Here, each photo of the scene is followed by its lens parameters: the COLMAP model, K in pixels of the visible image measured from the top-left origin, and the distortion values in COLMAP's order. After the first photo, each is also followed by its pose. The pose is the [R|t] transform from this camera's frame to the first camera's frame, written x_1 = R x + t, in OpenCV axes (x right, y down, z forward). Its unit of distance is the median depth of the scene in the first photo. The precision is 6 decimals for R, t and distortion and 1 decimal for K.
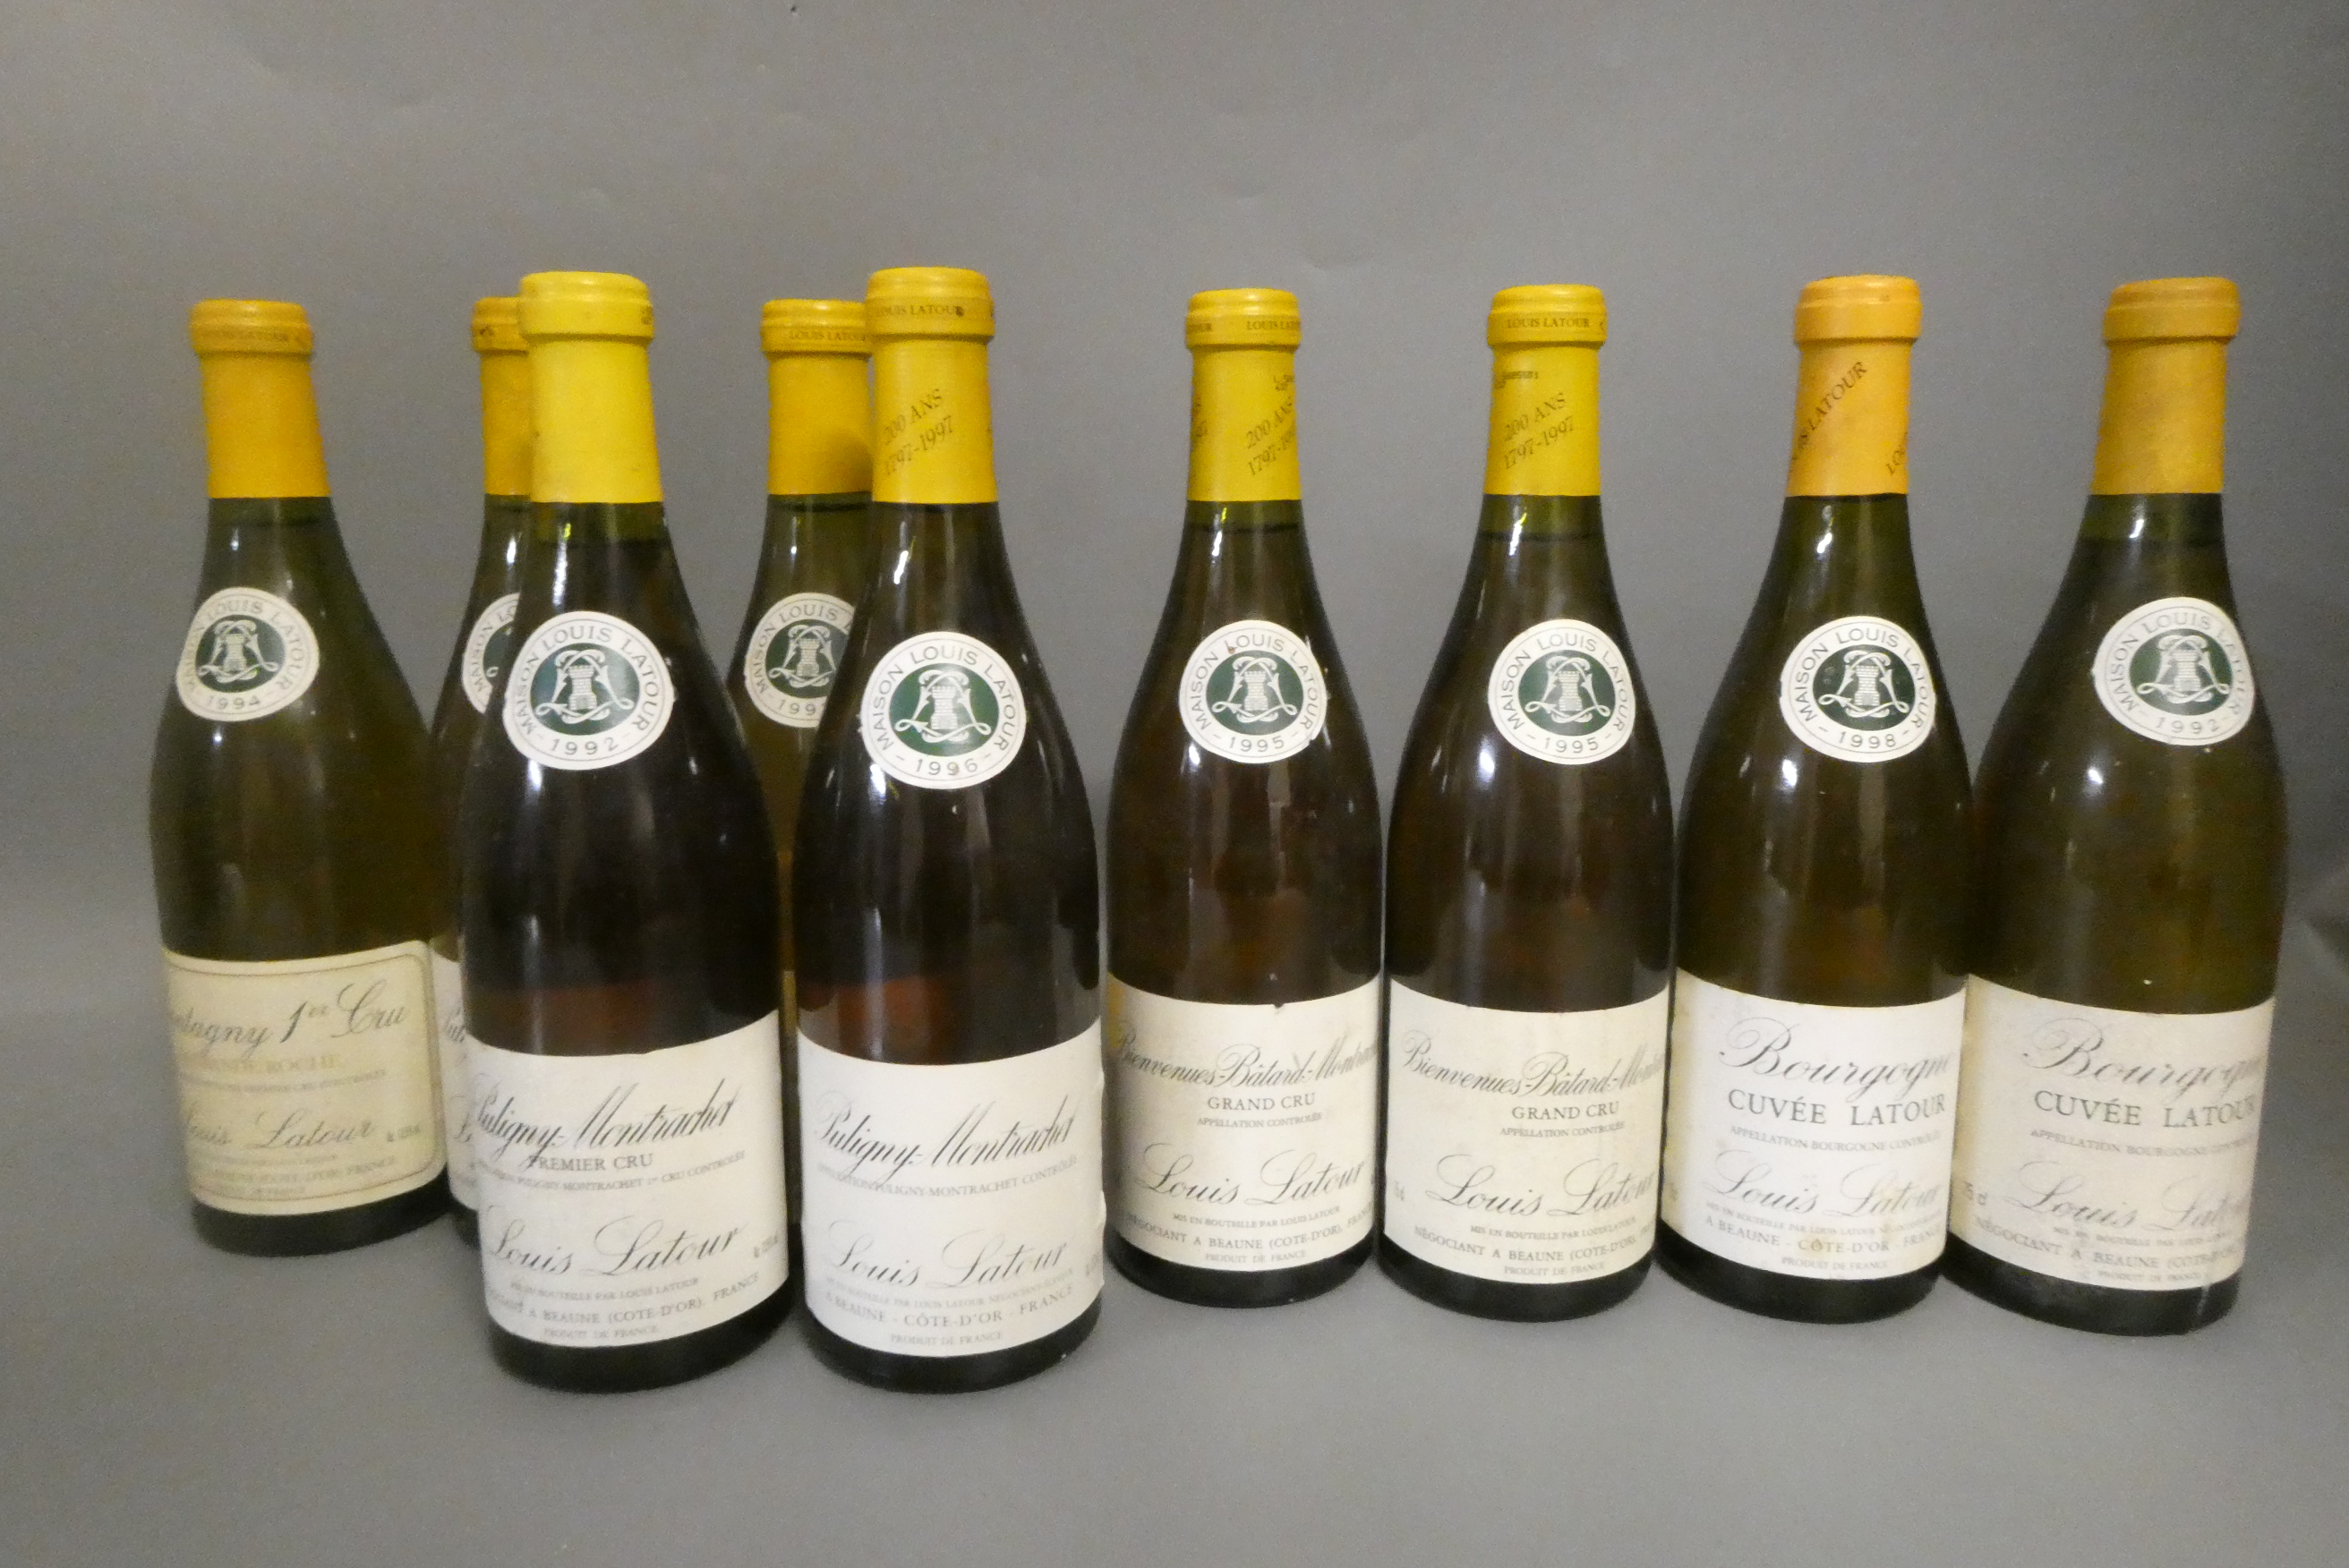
lens RADIAL K [[1698.8, 0, 1177.8], [0, 1698.8, 783.2], [0, 0, 1]] dist [-0.013969, 0.003301]
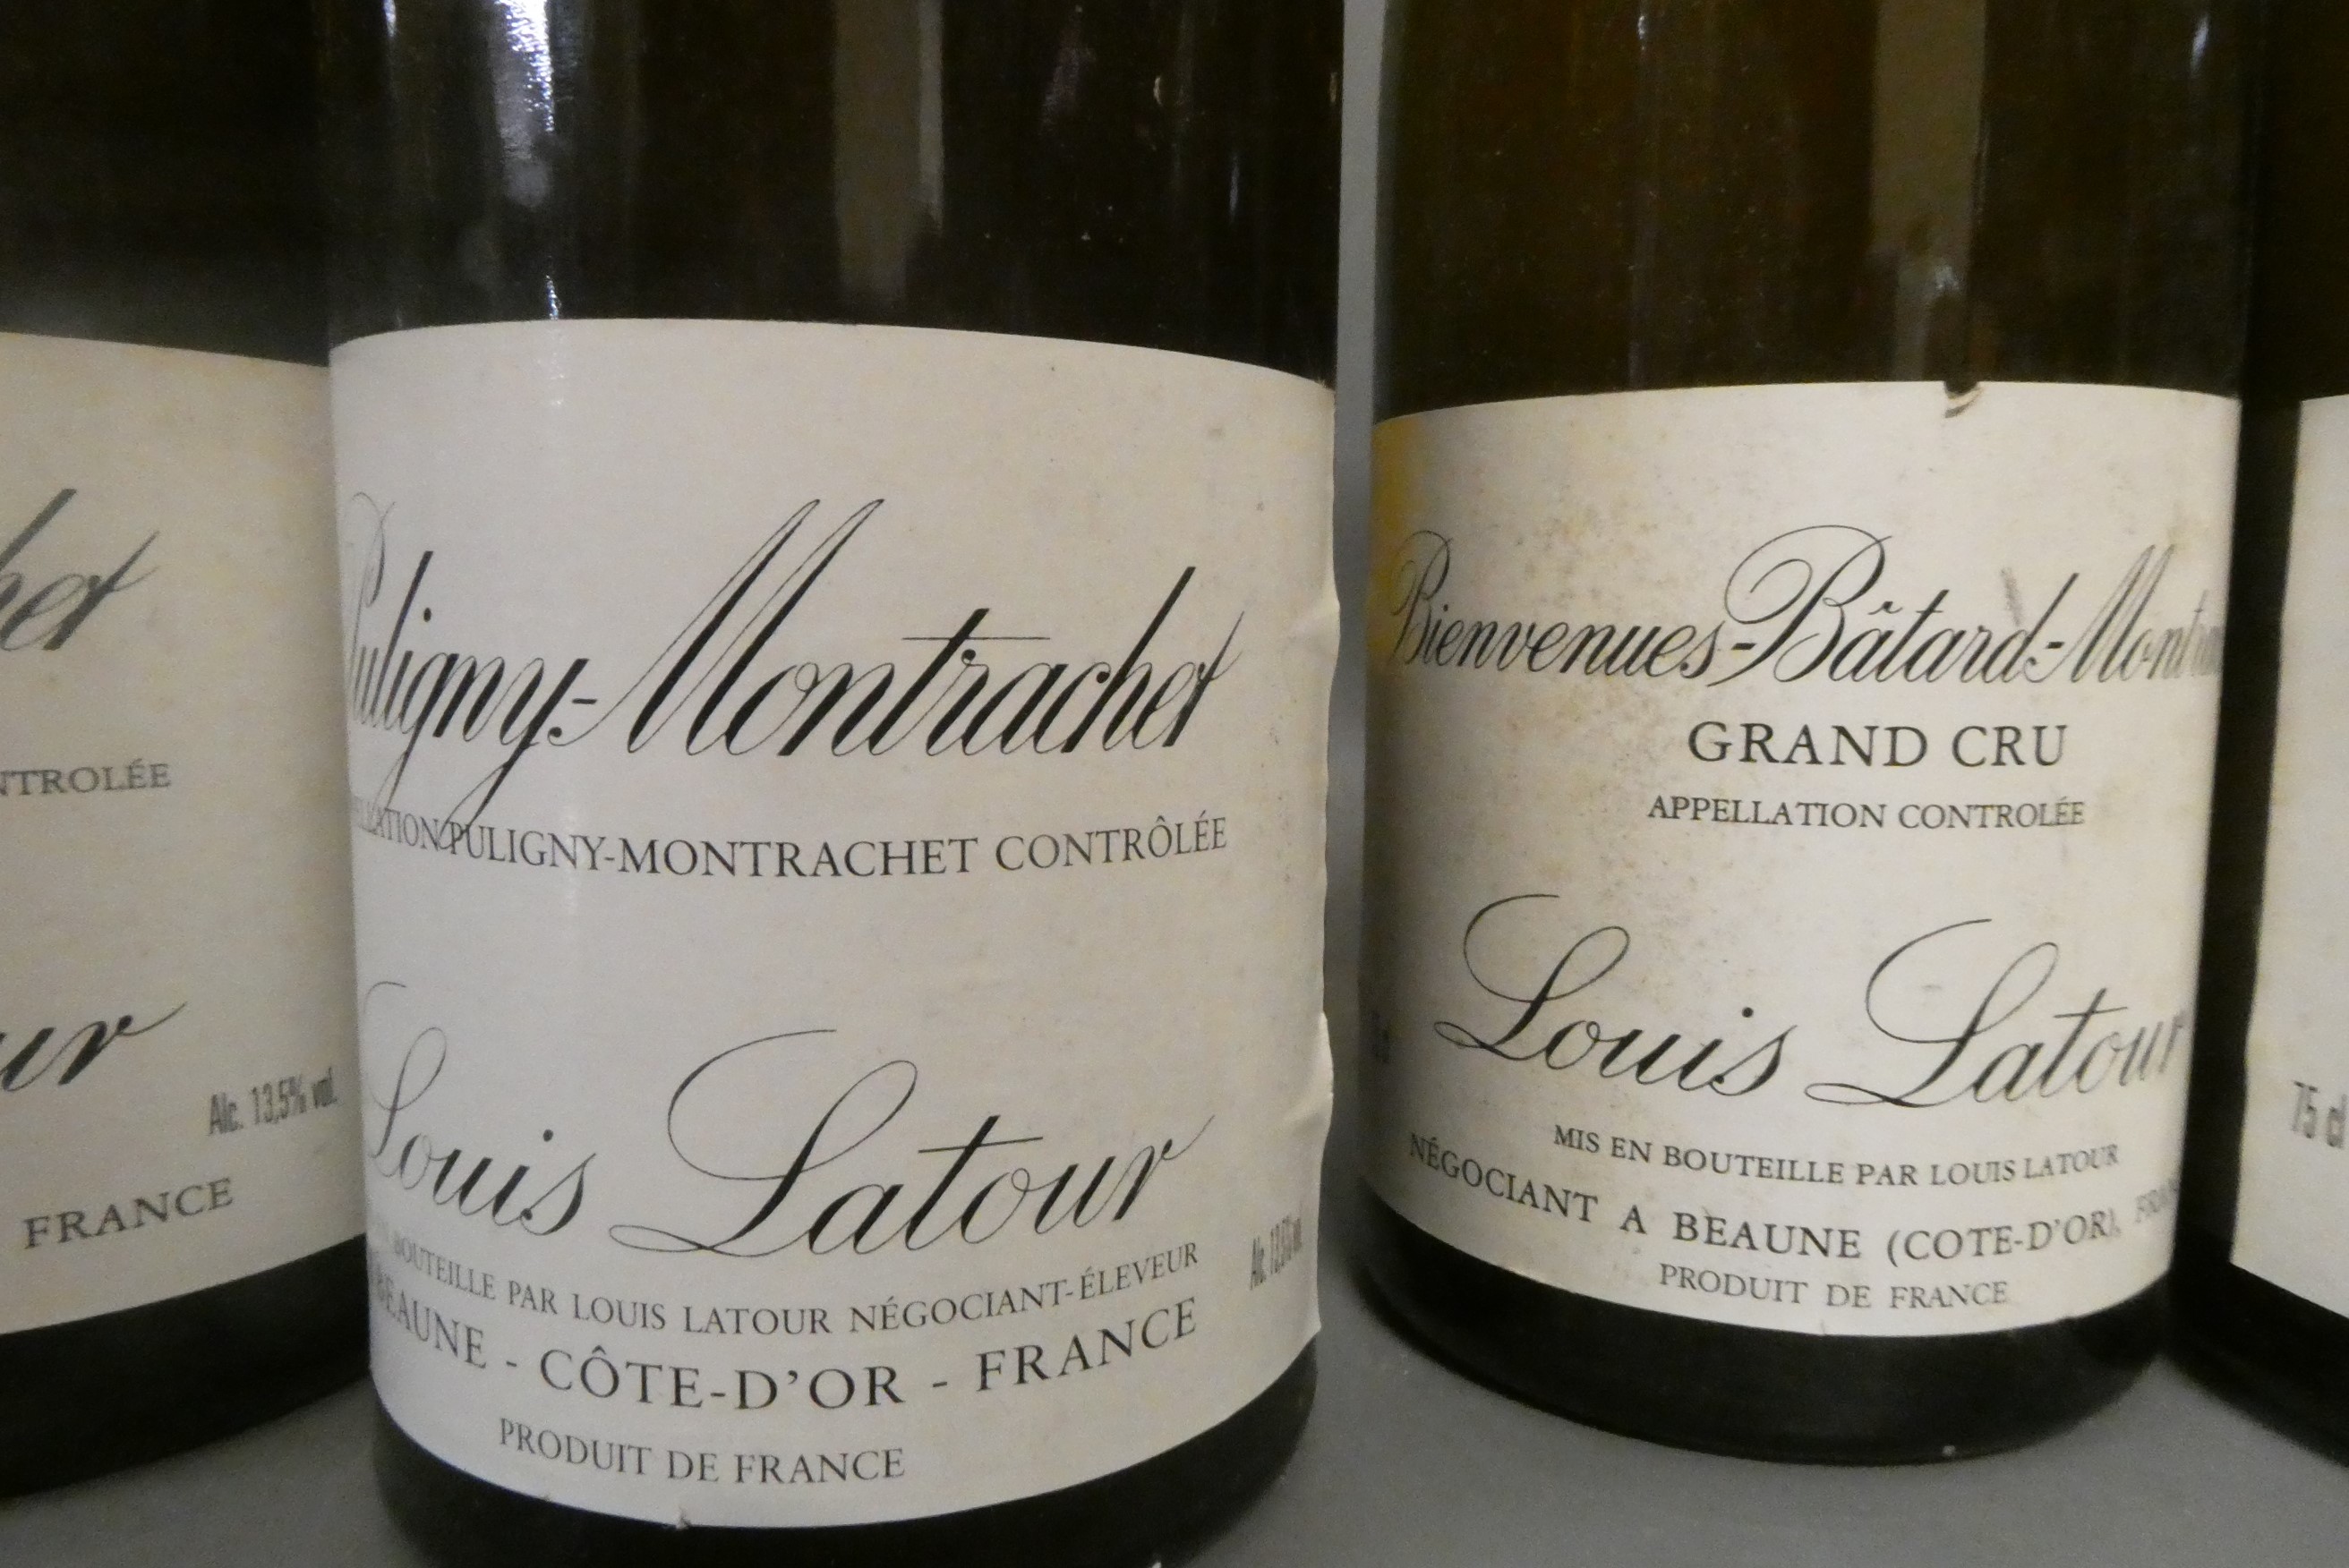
lens RADIAL K [[1698.8, 0, 1169.9], [0, 1698.8, 789.9], [0, 0, 1]] dist [-0.013969, 0.003301]
pose [[0.982677, 0.030465, -0.182807, -0.017245], [-0.044904, 0.996143, -0.075377, 0.224292], [0.179805, 0.082280, 0.980255, 0.695053]]
